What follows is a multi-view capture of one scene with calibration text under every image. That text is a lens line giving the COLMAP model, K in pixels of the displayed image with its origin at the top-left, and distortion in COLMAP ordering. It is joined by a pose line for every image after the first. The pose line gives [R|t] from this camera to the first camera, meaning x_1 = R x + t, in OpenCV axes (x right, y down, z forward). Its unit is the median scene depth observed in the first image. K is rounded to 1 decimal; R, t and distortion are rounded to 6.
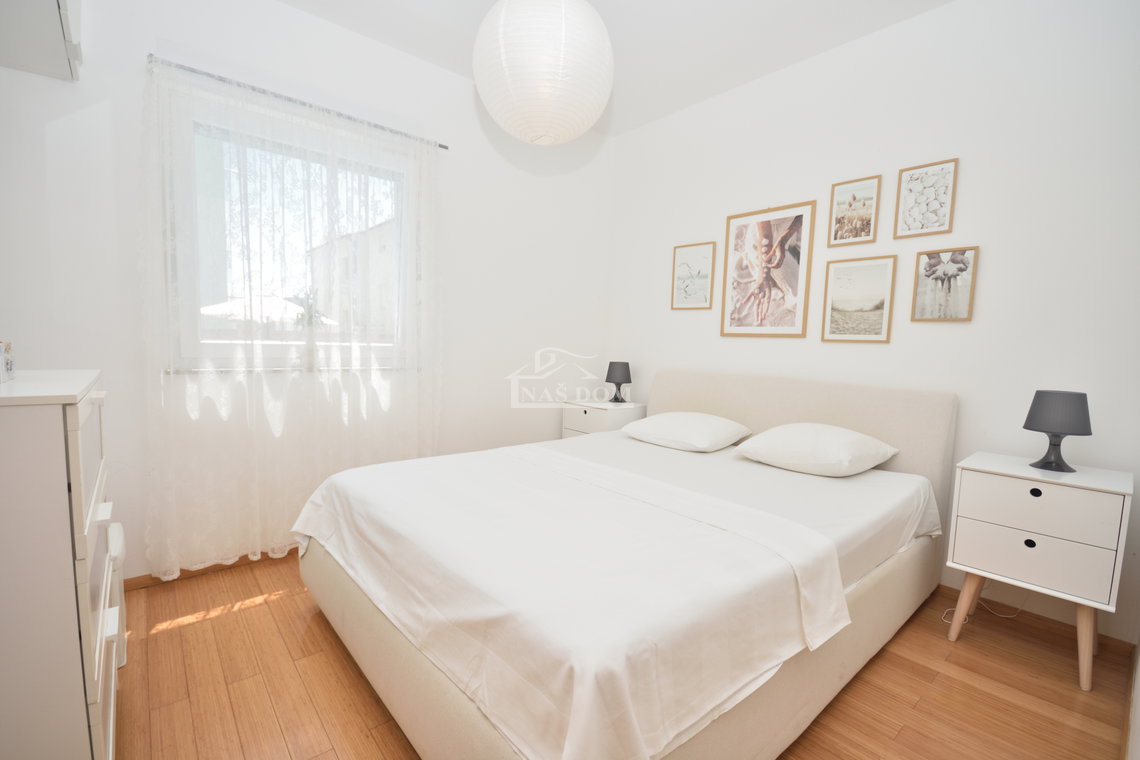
lens RADIAL K [[504.4, 0, 570.0], [0, 504.4, 380.0], [0, 0, 1]] dist [-0.000321, 0.000022]
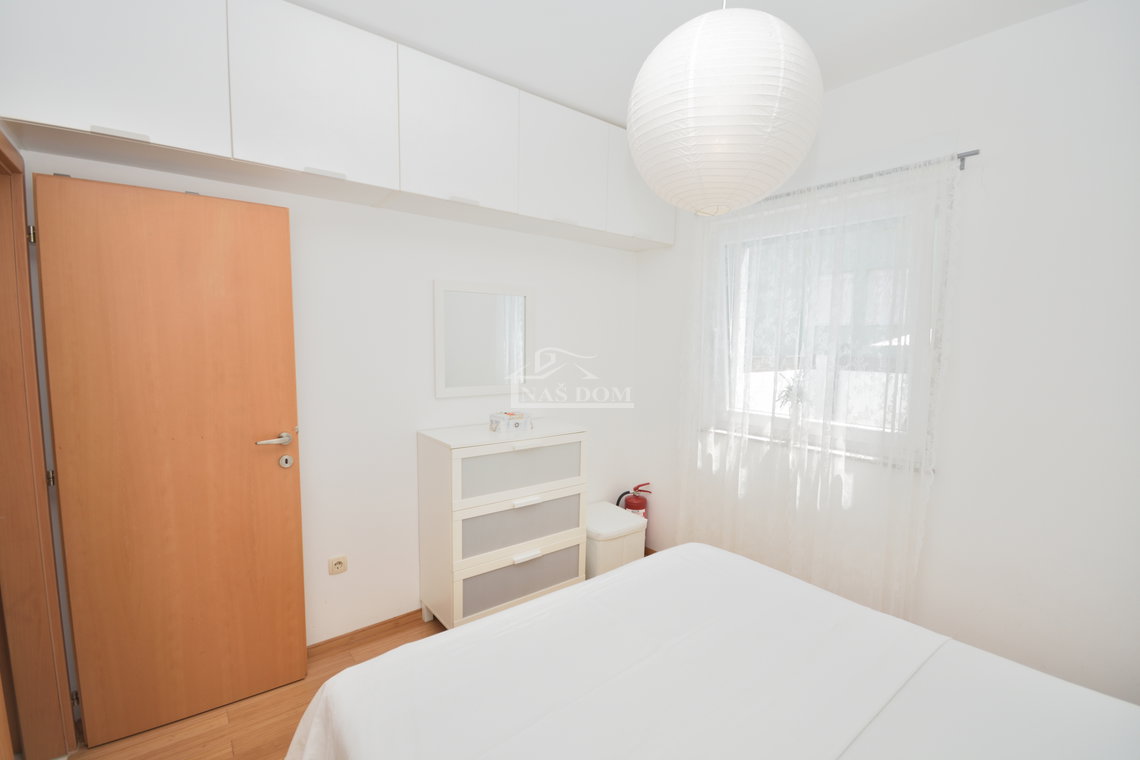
lens RADIAL K [[504.4, 0, 570.0], [0, 504.4, 380.0], [0, 0, 1]] dist [-0.000321, 0.000022]
pose [[-0.042471, 0.043603, -0.998146, 0.571608], [-0.086353, 0.995148, 0.047147, -0.177510], [0.995359, 0.088195, -0.038500, 0.633186]]
